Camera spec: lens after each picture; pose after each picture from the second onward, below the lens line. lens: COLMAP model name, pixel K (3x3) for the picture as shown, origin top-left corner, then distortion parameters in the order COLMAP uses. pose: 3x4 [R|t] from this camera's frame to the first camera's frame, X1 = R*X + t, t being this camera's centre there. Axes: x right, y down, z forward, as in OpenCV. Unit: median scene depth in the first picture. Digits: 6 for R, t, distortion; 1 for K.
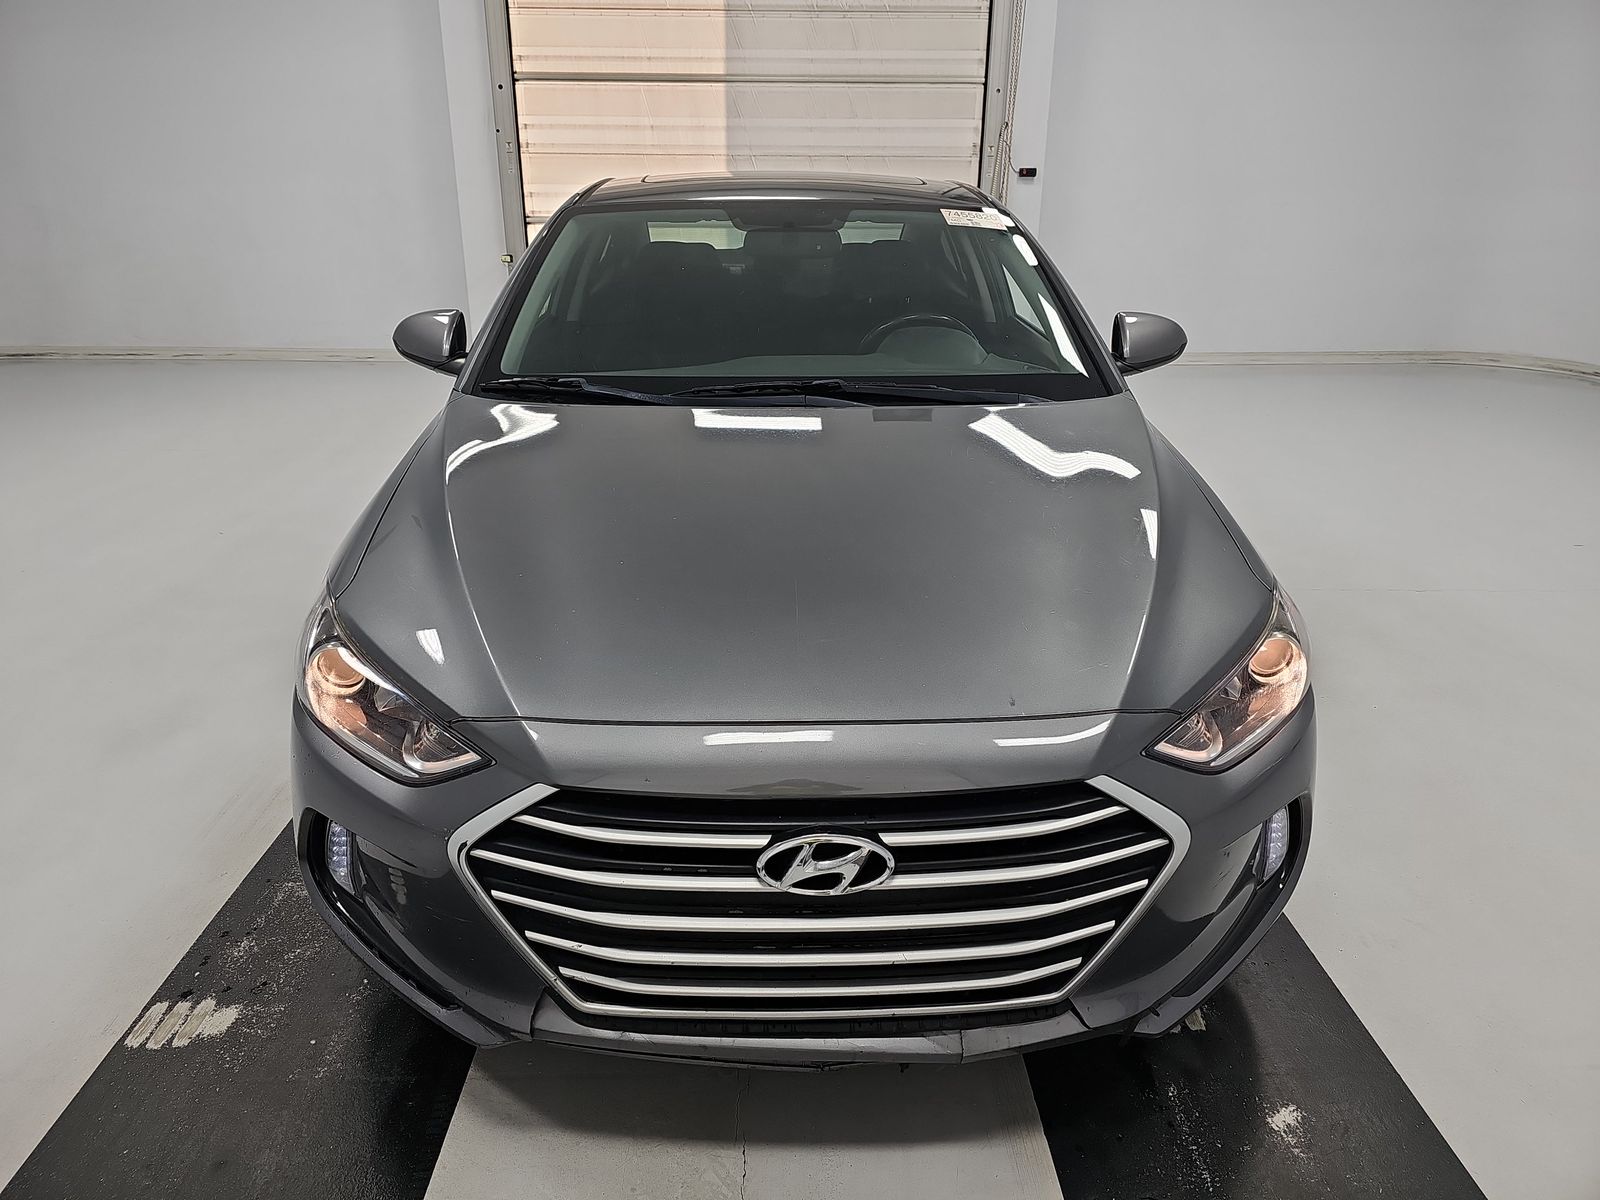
lens RADIAL K [[1058.8, 0, 773.9], [0, 1058.8, 601.1], [0, 0, 1]] dist [0.071069, -0.080981]
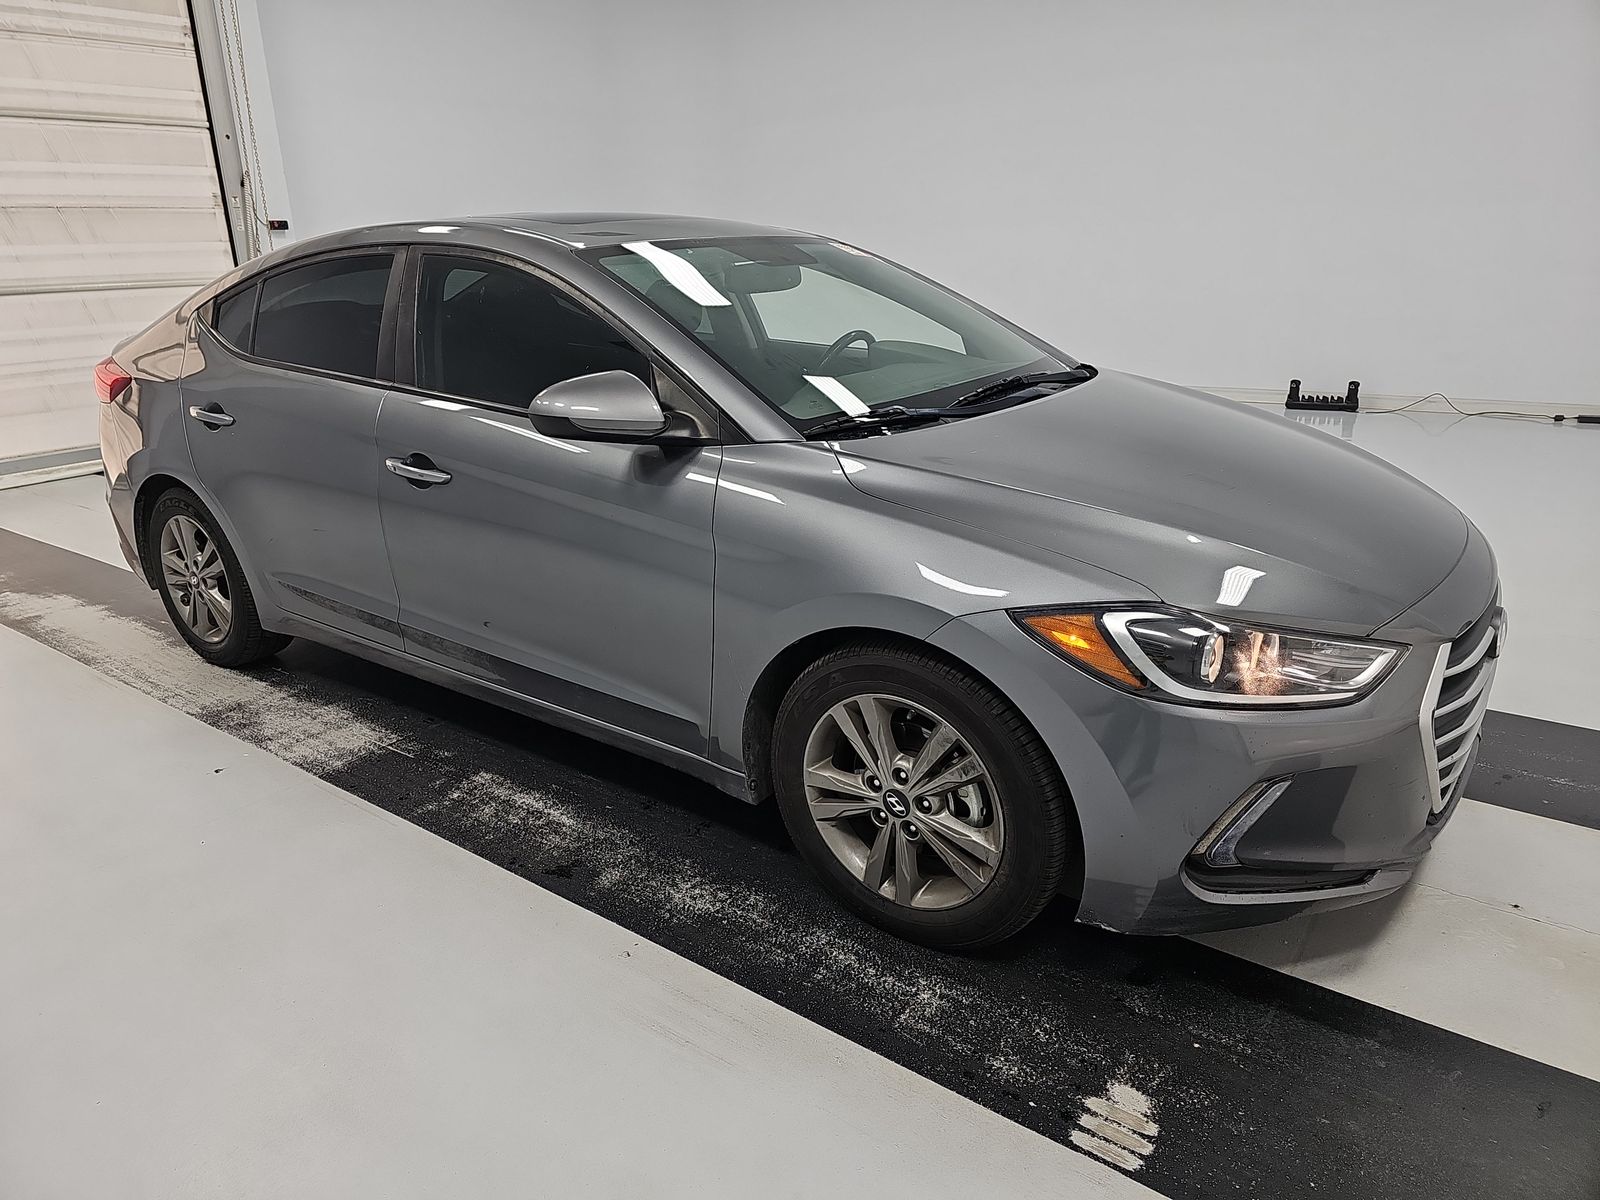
lens RADIAL K [[1068.1, 0, 800.0], [0, 1068.1, 600.0], [0, 0, 1]] dist [0.040348, -0.034620]
pose [[0.602548, -0.276738, 0.748567, -0.575699], [0.313987, 0.944517, 0.096440, -0.088262], [-0.733722, 0.176931, 0.656008, 0.238434]]
